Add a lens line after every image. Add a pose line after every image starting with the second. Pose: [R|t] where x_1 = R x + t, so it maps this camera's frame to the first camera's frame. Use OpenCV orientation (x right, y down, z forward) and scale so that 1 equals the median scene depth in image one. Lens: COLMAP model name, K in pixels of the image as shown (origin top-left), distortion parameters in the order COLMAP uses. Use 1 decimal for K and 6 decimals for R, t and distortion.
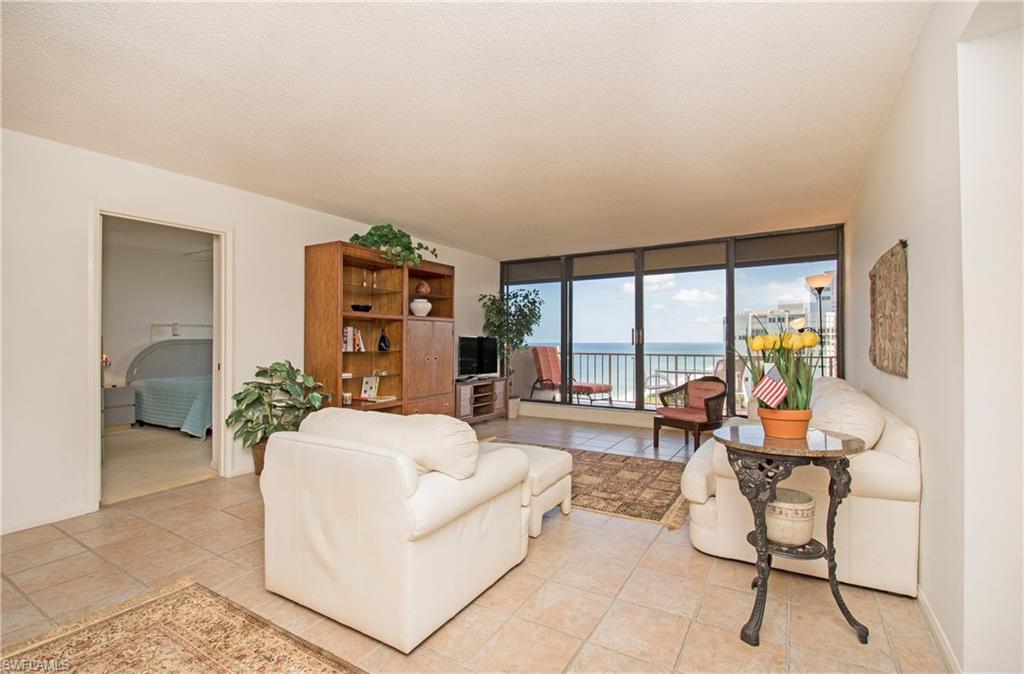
lens RADIAL K [[465.7, 0, 514.5], [0, 465.7, 341.5], [0, 0, 1]] dist [-0.023261, -0.003419]
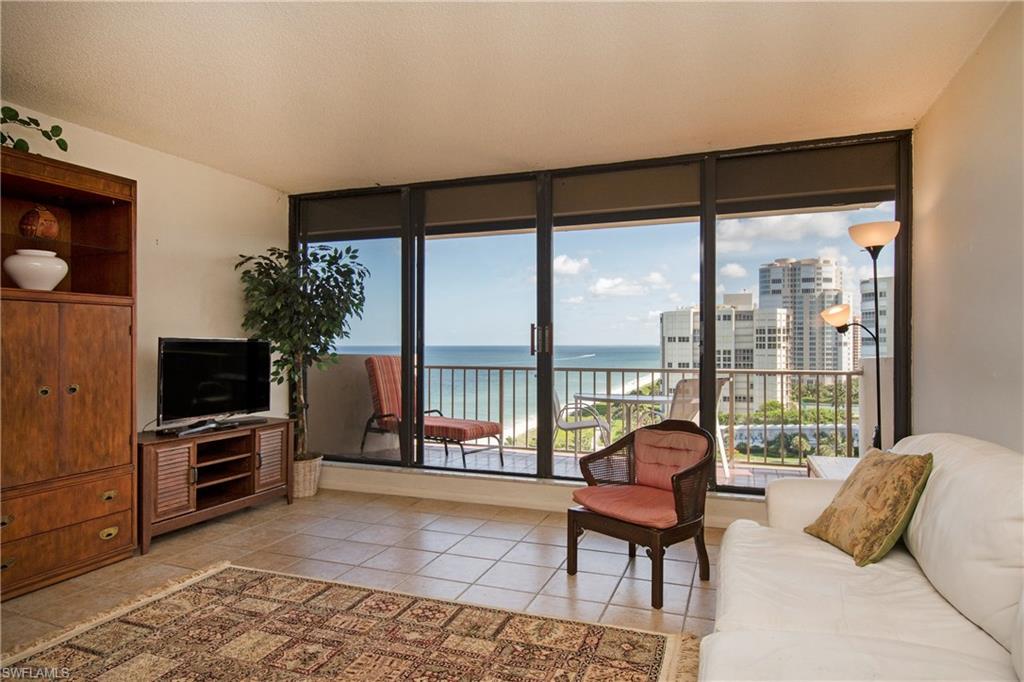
lens RADIAL K [[621.8, 0, 514.0], [0, 621.8, 339.6], [0, 0, 1]] dist [-0.016322, 0.000270]
pose [[0.981910, 0.001795, 0.189341, 0.094119], [-0.000555, 0.999978, -0.006598, -0.004952], [-0.189349, 0.006374, 0.981889, 0.288793]]
